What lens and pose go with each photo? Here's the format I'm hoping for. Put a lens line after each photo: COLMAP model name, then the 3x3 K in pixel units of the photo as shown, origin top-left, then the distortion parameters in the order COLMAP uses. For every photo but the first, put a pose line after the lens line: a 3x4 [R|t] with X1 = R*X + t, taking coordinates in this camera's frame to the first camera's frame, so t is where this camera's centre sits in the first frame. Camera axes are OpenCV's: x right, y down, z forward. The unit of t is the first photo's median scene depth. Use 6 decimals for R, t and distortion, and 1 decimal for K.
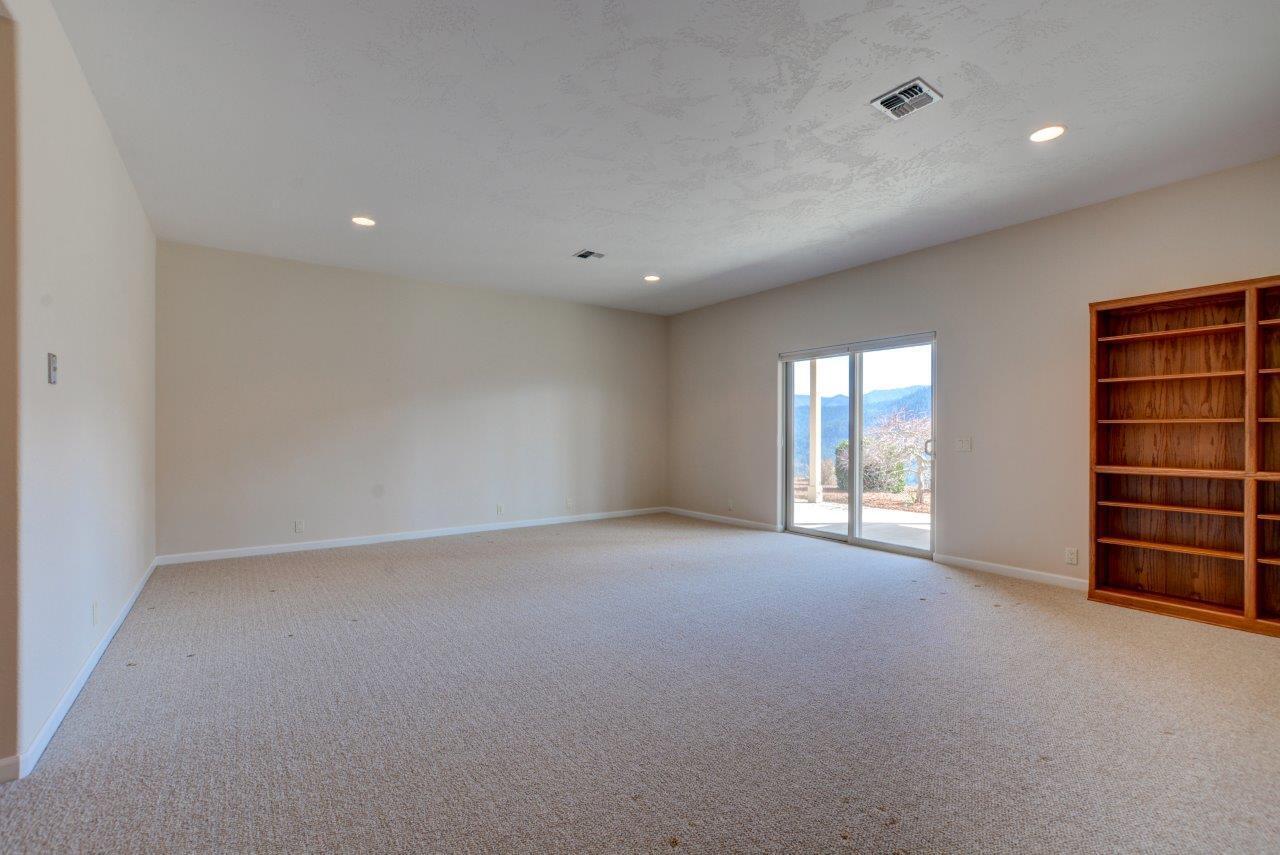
lens RADIAL K [[549.7, 0, 639.3], [0, 549.7, 423.0], [0, 0, 1]] dist [0.015249, -0.000343]
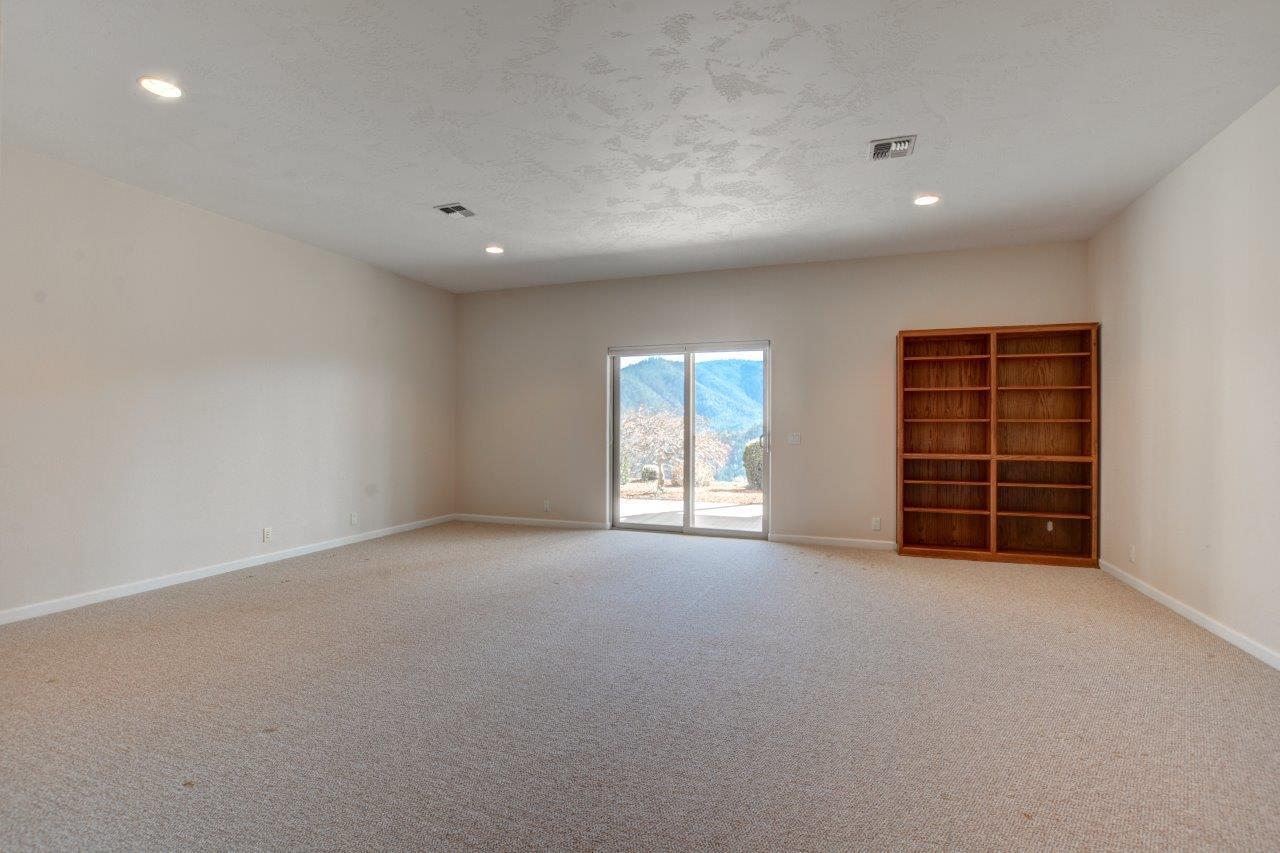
lens RADIAL K [[576.0, 0, 640.8], [0, 576.0, 414.4], [0, 0, 1]] dist [-0.000611, -0.000024]
pose [[0.835572, 0.012484, 0.549240, -0.467628], [-0.010206, 0.999922, -0.007202, -0.000421], [-0.549287, 0.000413, 0.835634, 0.198083]]
